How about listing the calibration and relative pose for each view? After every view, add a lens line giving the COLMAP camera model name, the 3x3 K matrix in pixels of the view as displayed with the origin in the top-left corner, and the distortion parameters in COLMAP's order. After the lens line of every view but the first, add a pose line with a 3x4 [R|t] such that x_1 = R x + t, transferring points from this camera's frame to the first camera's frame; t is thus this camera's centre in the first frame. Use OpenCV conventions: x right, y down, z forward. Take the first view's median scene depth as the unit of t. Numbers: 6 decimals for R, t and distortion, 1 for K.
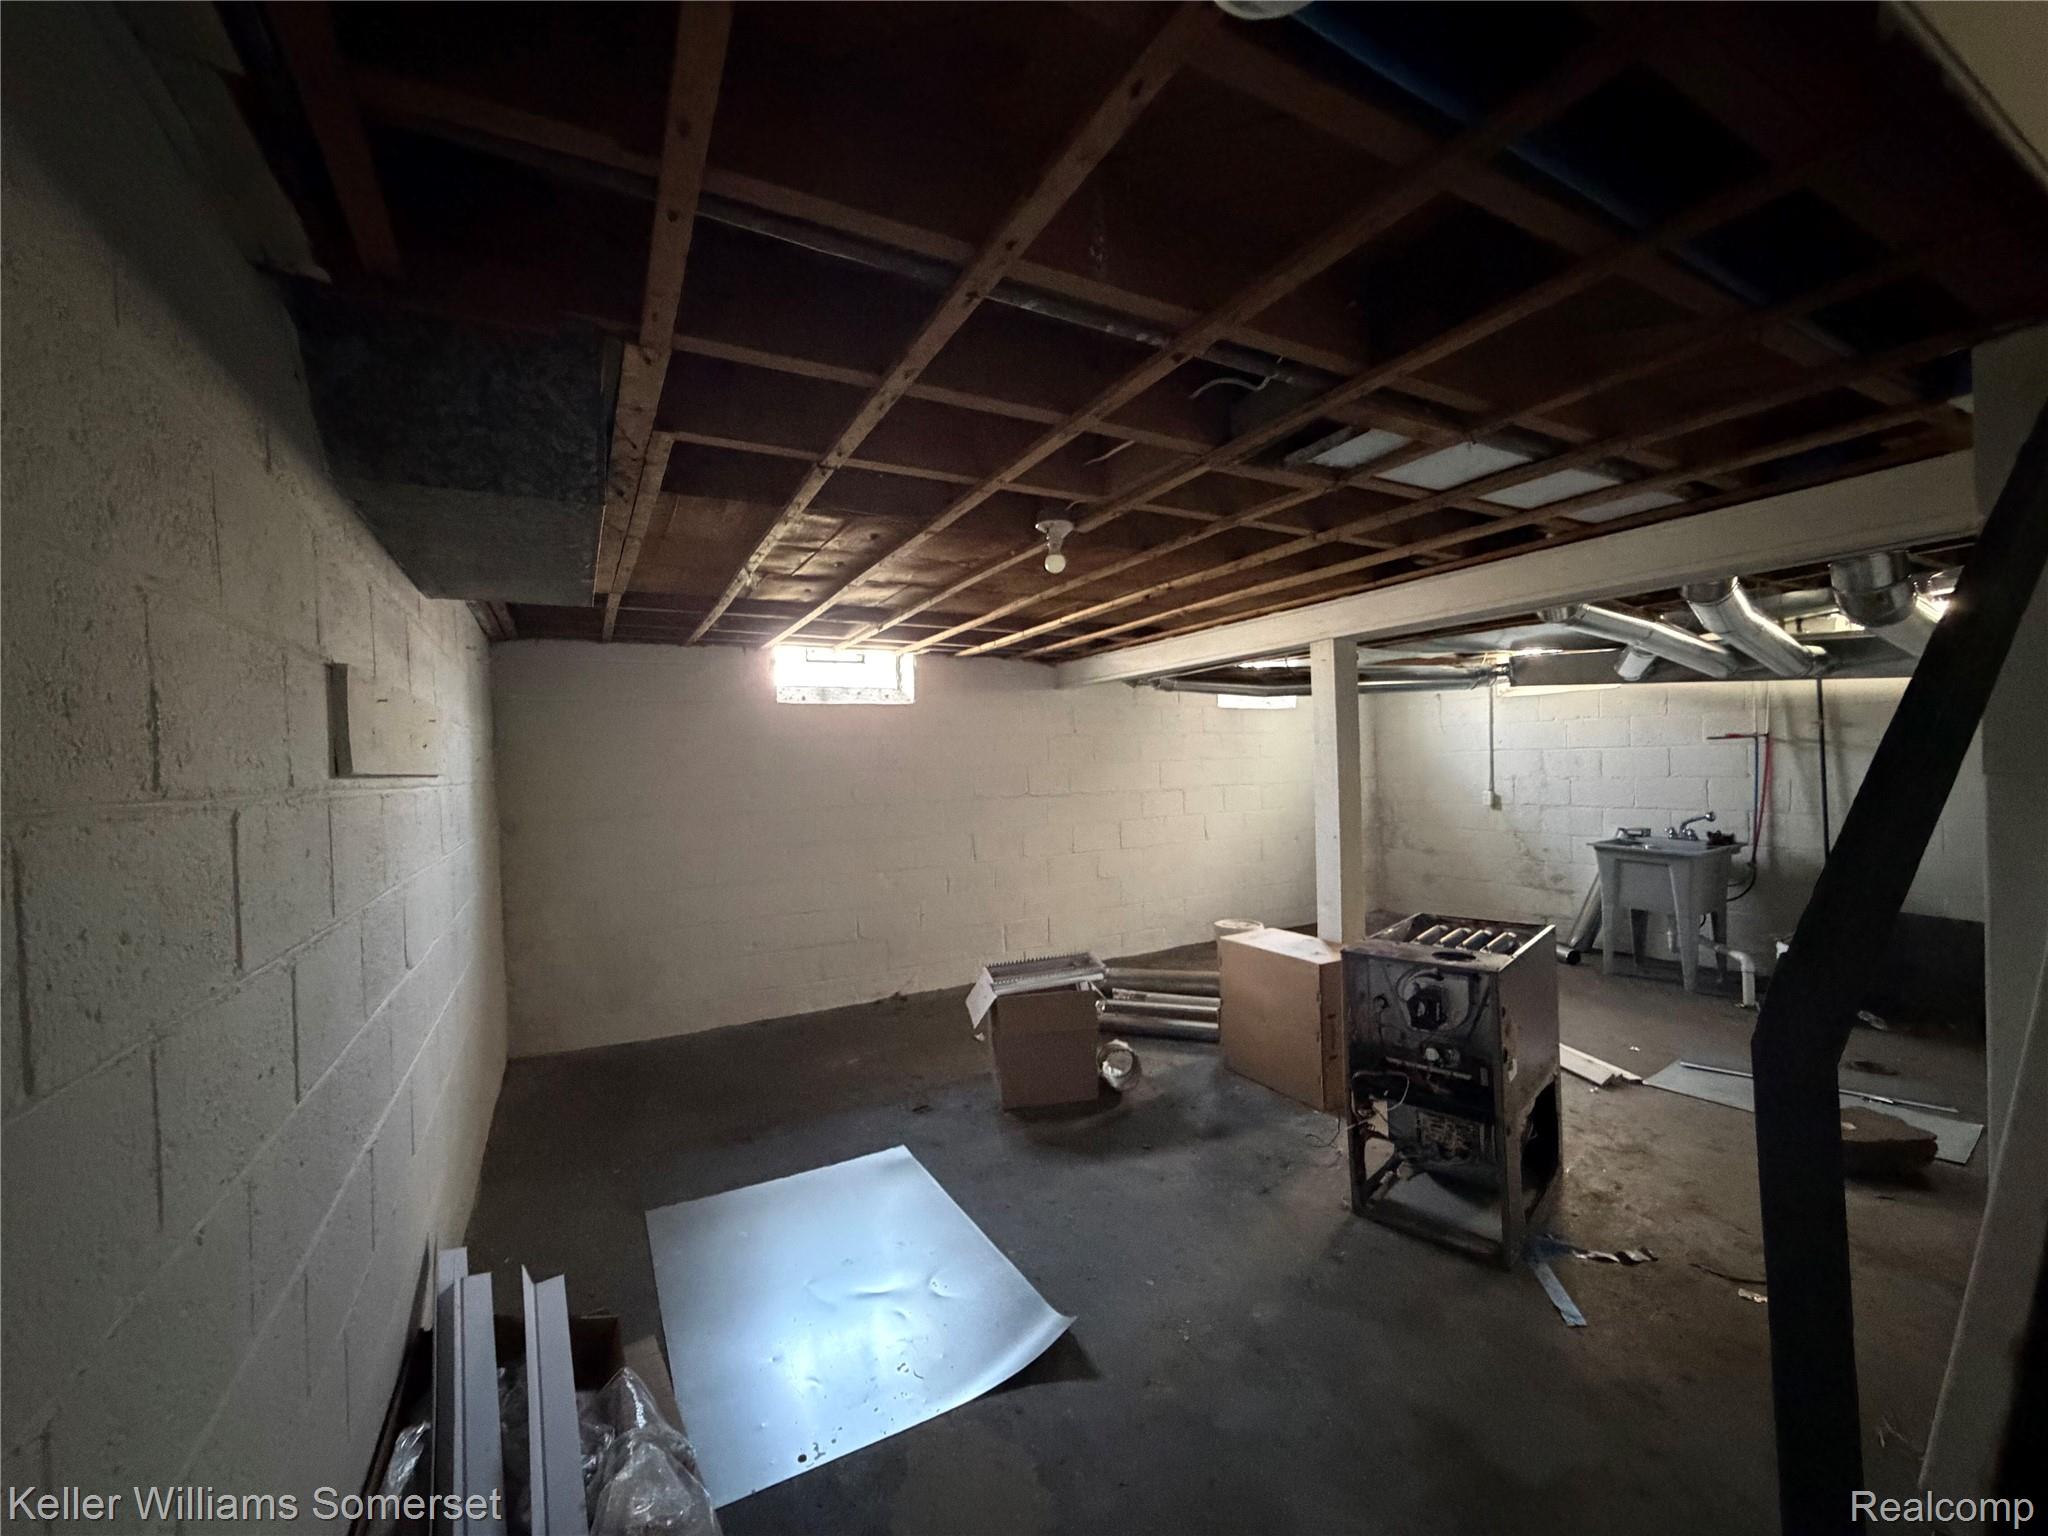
lens RADIAL K [[811.4, 0, 1020.8], [0, 811.4, 770.0], [0, 0, 1]] dist [-0.001204, 0.000381]
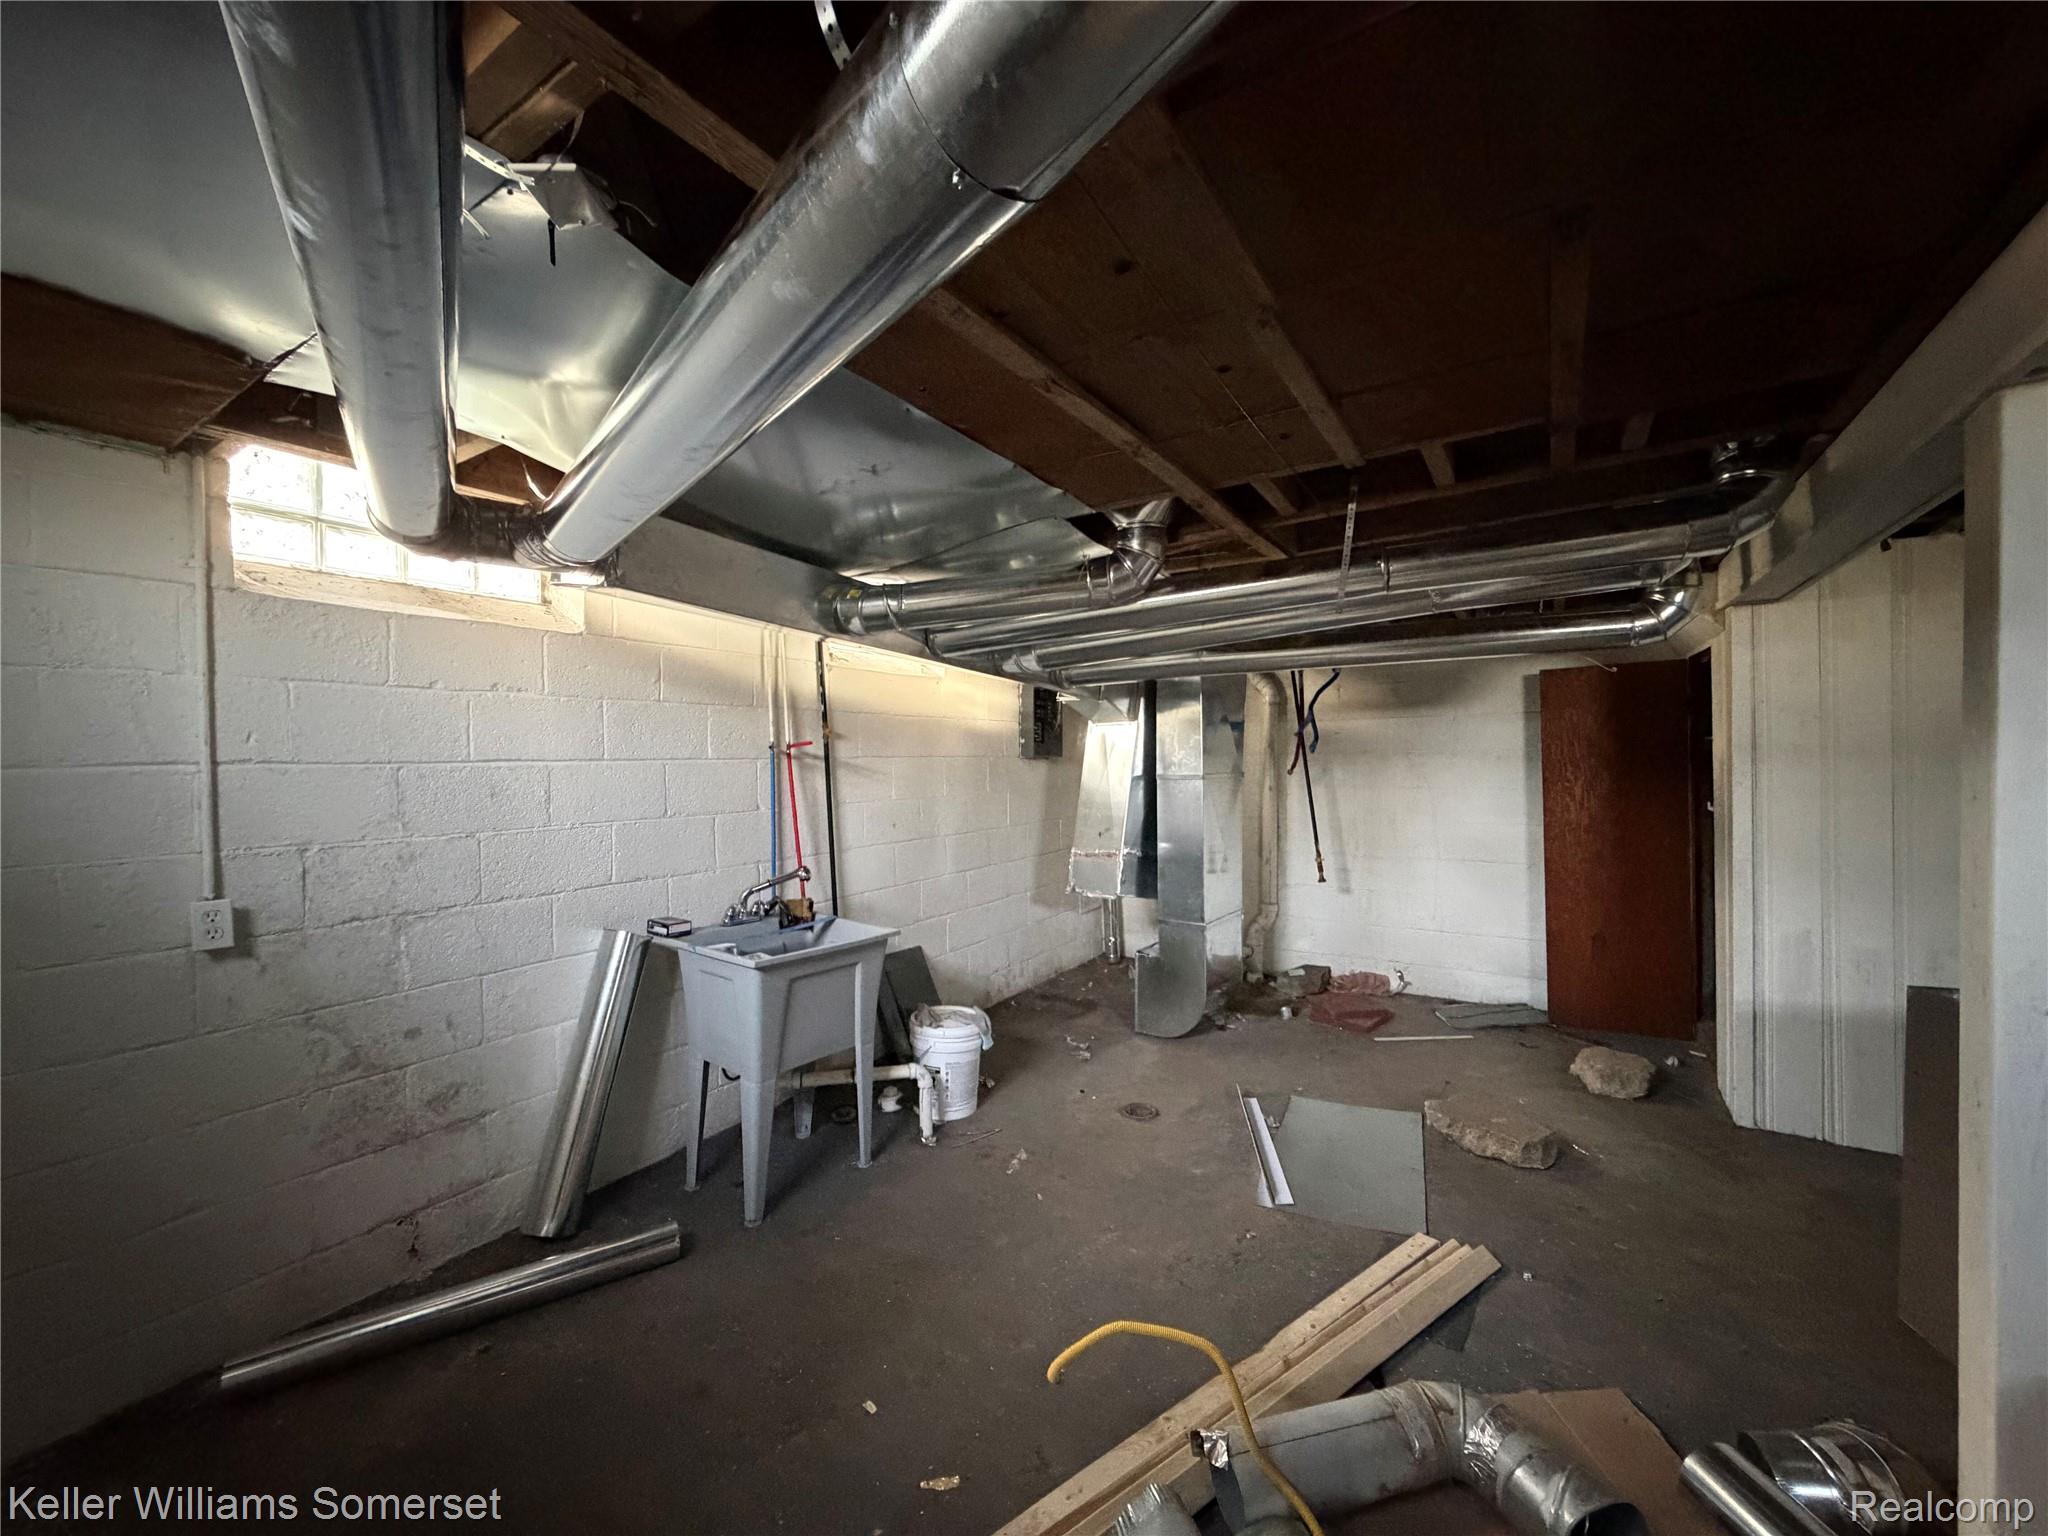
lens RADIAL K [[811.4, 0, 1020.8], [0, 811.4, 770.0], [0, 0, 1]] dist [-0.001204, 0.000381]
pose [[-0.473356, 0.030801, 0.880333, 0.185621], [0.037317, 0.999192, -0.014894, -0.005608], [-0.880081, 0.025802, -0.474123, 0.927064]]
